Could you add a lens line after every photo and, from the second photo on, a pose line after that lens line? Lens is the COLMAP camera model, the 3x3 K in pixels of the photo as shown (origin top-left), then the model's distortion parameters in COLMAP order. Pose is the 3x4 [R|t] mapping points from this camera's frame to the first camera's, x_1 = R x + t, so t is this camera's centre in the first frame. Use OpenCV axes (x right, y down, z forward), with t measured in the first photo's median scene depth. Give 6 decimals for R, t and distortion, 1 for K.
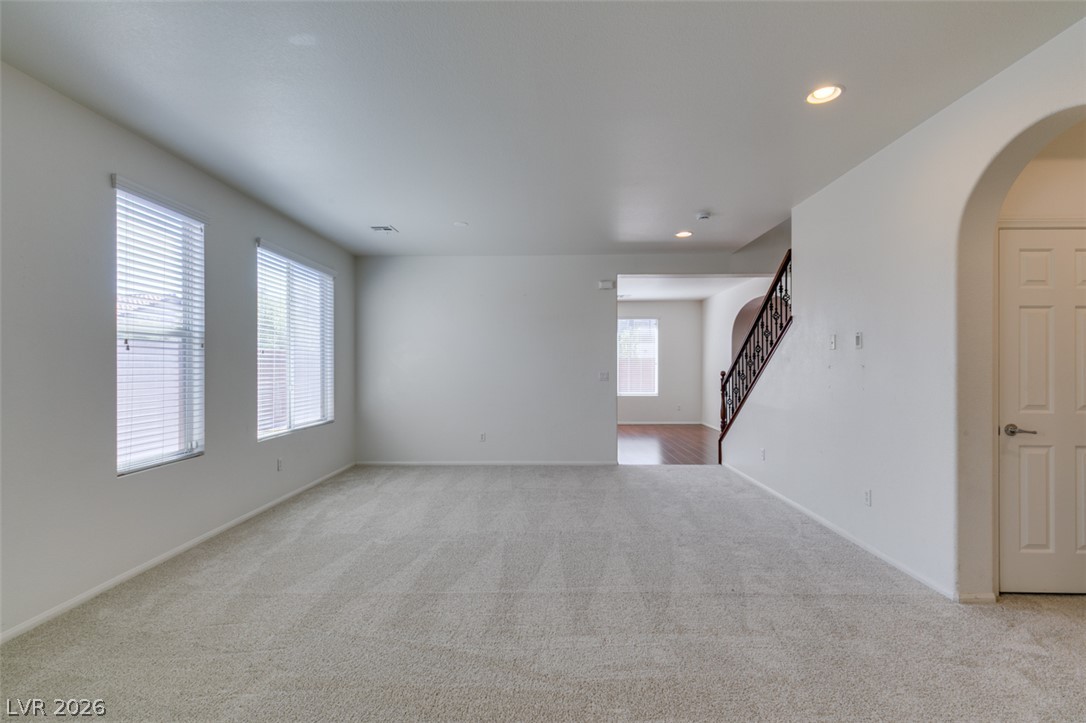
lens RADIAL K [[485.0, 0, 541.9], [0, 485.0, 364.6], [0, 0, 1]] dist [0.004246, -0.000746]
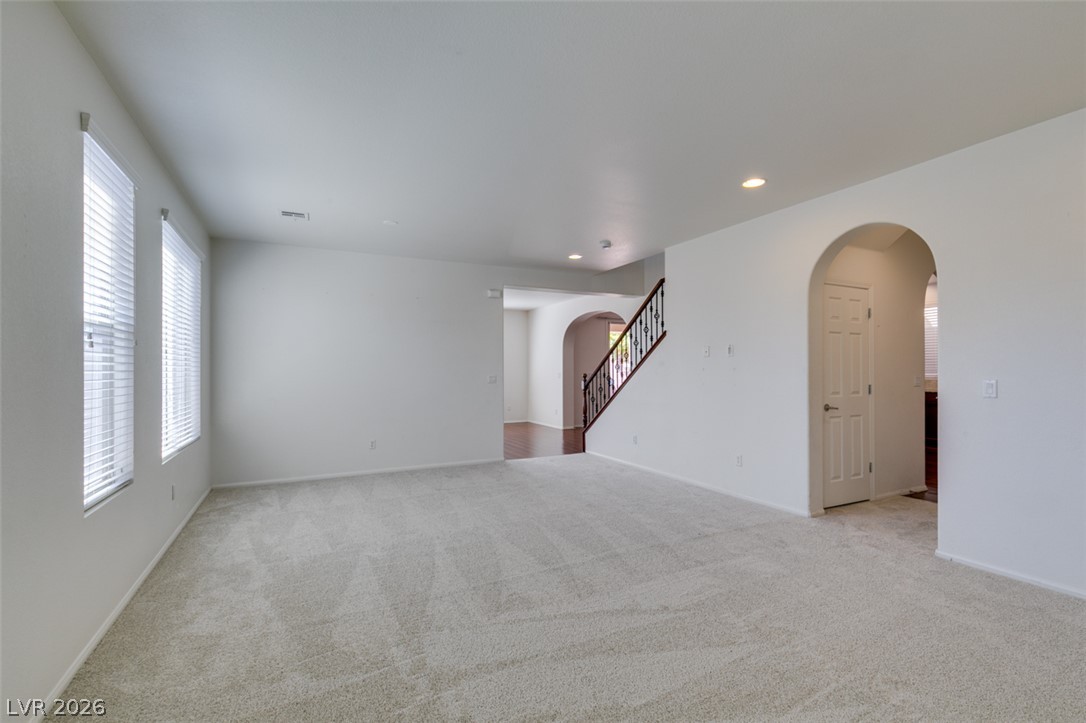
lens RADIAL K [[485.0, 0, 541.9], [0, 485.0, 364.6], [0, 0, 1]] dist [0.004246, -0.000746]
pose [[0.884885, 0.003540, 0.465796, -0.480957], [0.000627, 0.999961, -0.008792, 0.003163], [-0.465809, 0.008072, 0.884848, 0.003889]]
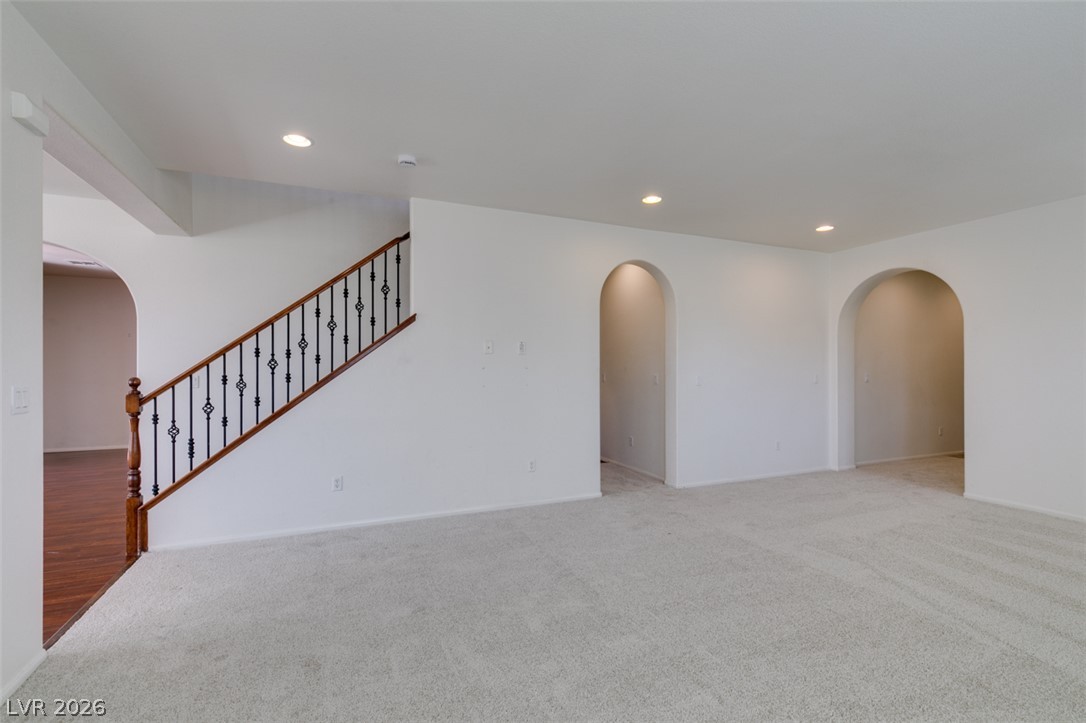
lens RADIAL K [[485.0, 0, 541.9], [0, 485.0, 364.6], [0, 0, 1]] dist [0.004246, -0.000746]
pose [[-0.413615, 0.006239, 0.910430, -0.527275], [-0.001473, 0.999971, -0.007522, 0.004054], [-0.910451, -0.004452, -0.413594, 1.447916]]
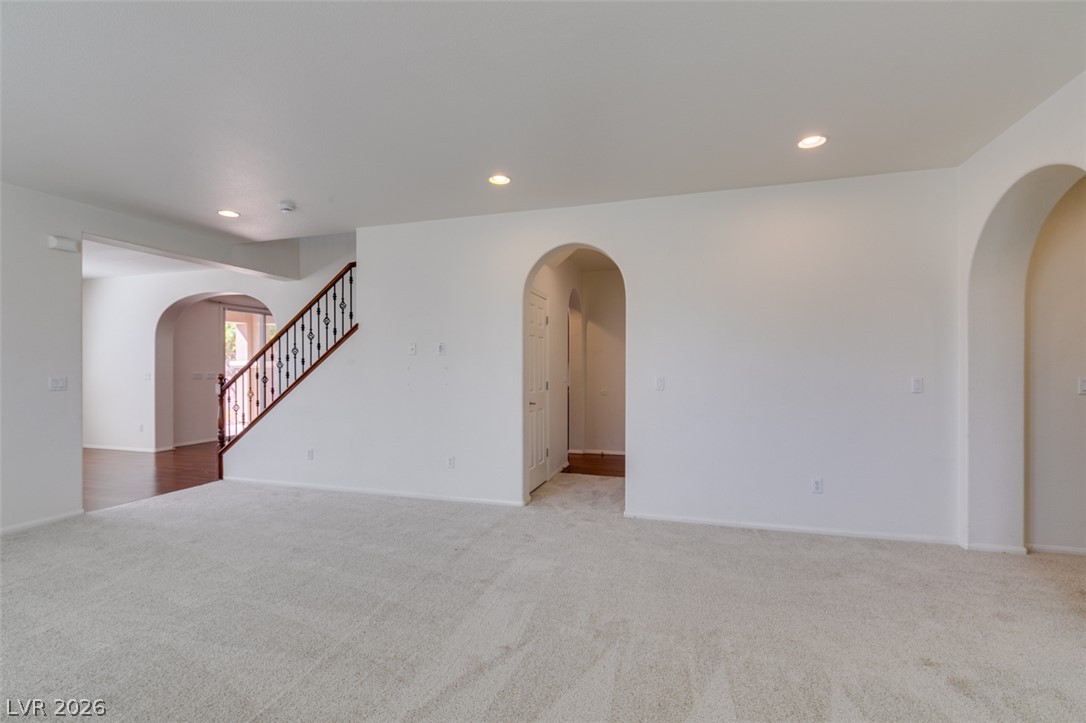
lens RADIAL K [[486.9, 0, 543.0], [0, 486.9, 367.3], [0, 0, 1]] dist [-0.001900, -0.000535]
pose [[0.275236, 0.001639, 0.961375, -0.560788], [-0.001221, 0.999998, -0.001355, 0.003458], [-0.961376, -0.000800, 0.275238, 0.345744]]
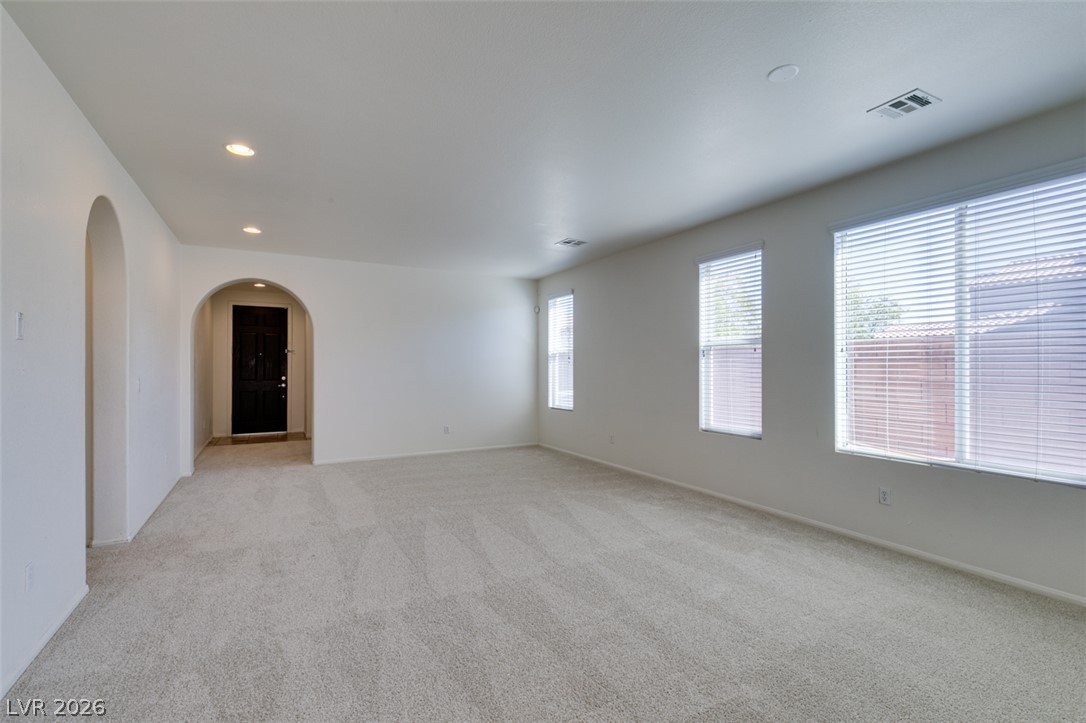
lens RADIAL K [[485.0, 0, 541.9], [0, 485.0, 364.6], [0, 0, 1]] dist [0.004246, -0.000746]
pose [[-0.863032, -0.001722, -0.505147, 0.389950], [0.001302, 0.999983, -0.005633, 0.004231], [0.505148, -0.005519, -0.863015, 1.774897]]
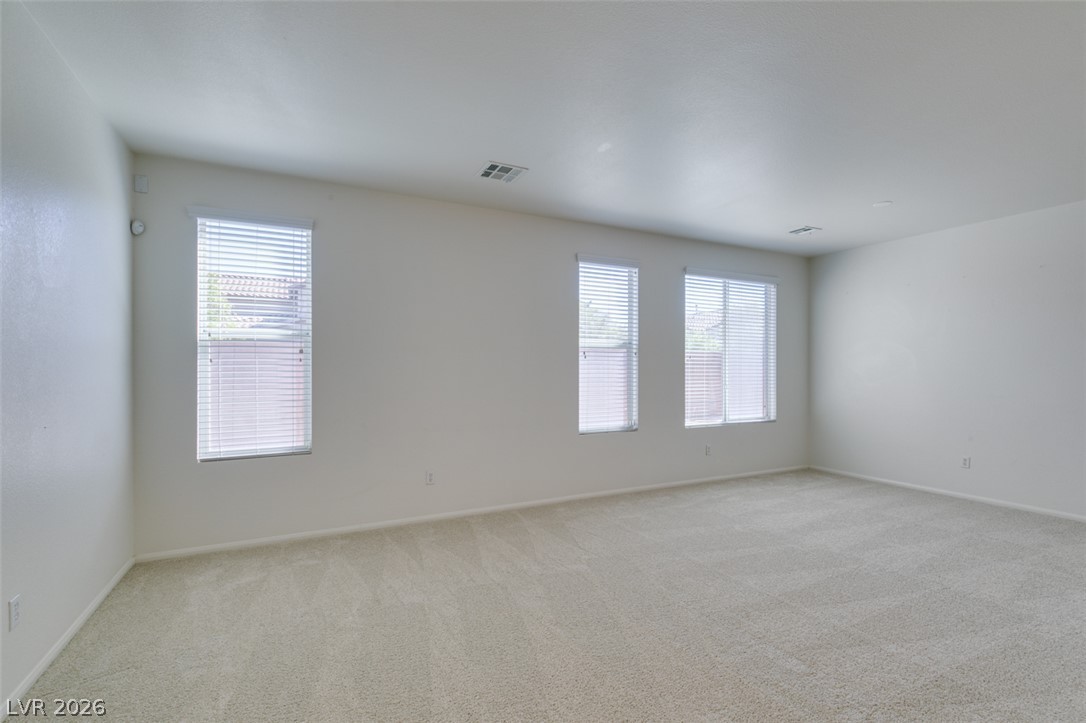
lens RADIAL K [[492.7, 0, 541.9], [0, 492.7, 365.0], [0, 0, 1]] dist [0.005442, -0.000319]
pose [[0.469581, -0.001742, -0.882887, 0.445320], [-0.000869, 0.999997, -0.002436, -0.002718], [0.882889, 0.001911, 0.469578, 0.077648]]
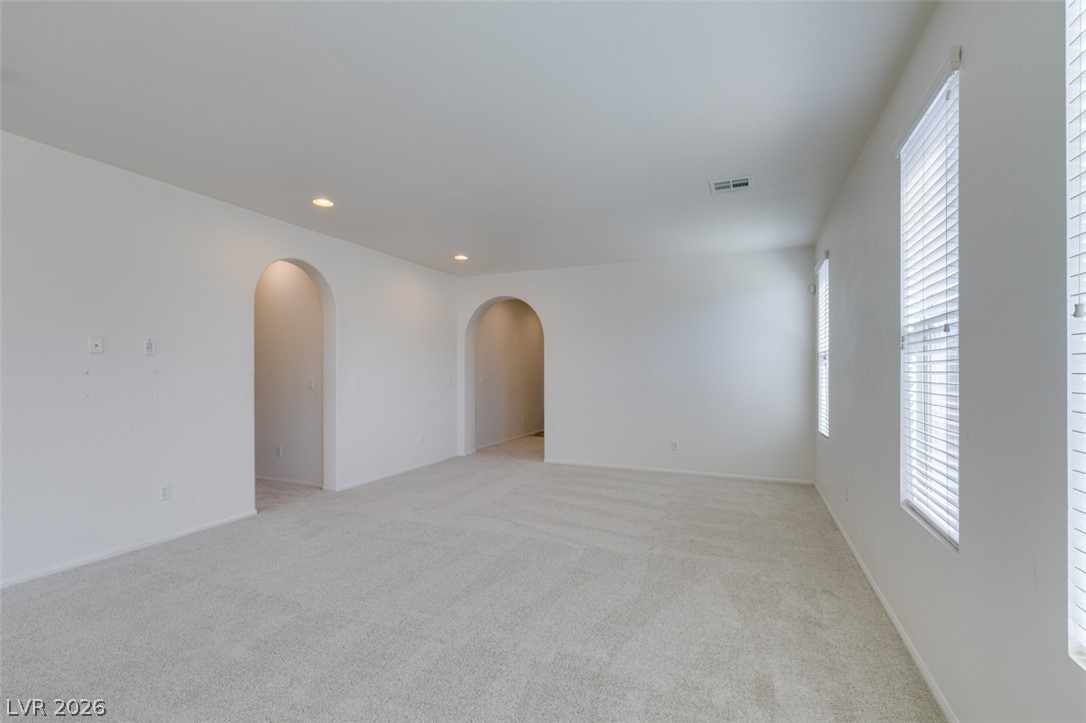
lens RADIAL K [[485.0, 0, 541.9], [0, 485.0, 364.6], [0, 0, 1]] dist [0.004246, -0.000746]
pose [[-0.925872, 0.007069, 0.377770, -0.497610], [0.001102, 0.999871, -0.016011, 0.004583], [-0.377834, -0.014408, -0.925761, 1.602340]]
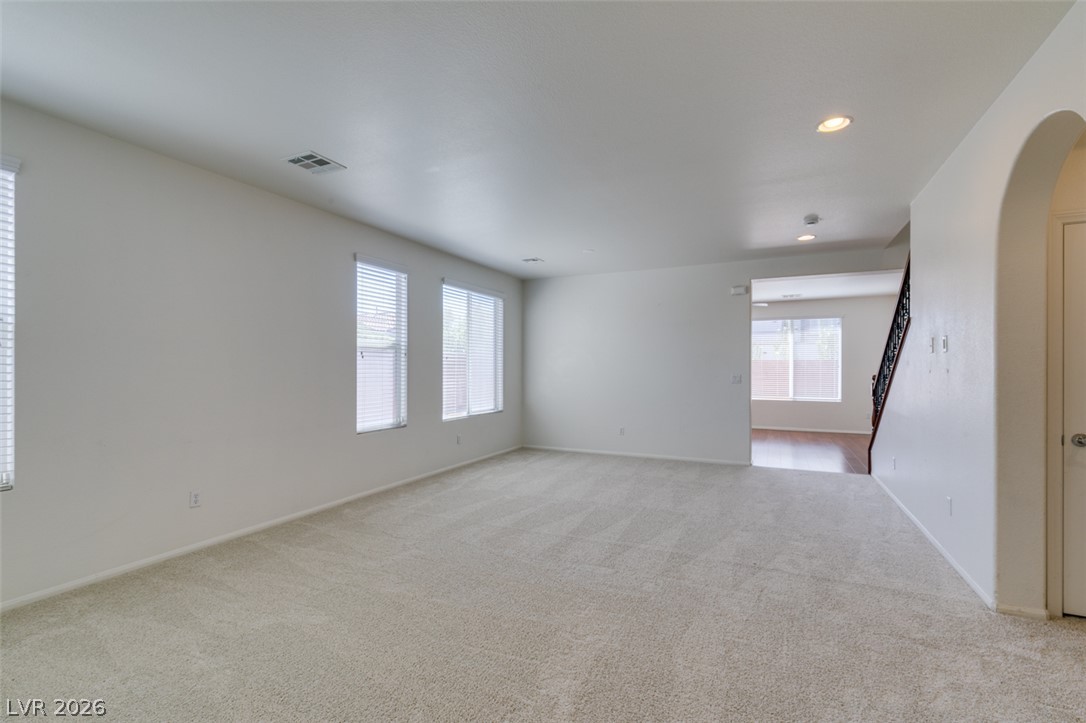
lens RADIAL K [[485.0, 0, 541.9], [0, 485.0, 364.6], [0, 0, 1]] dist [0.004246, -0.000746]
pose [[0.910196, 0.000446, -0.414178, 0.314840], [-0.002176, 0.999991, -0.003707, -0.003015], [0.414172, 0.004275, 0.910188, -0.201890]]
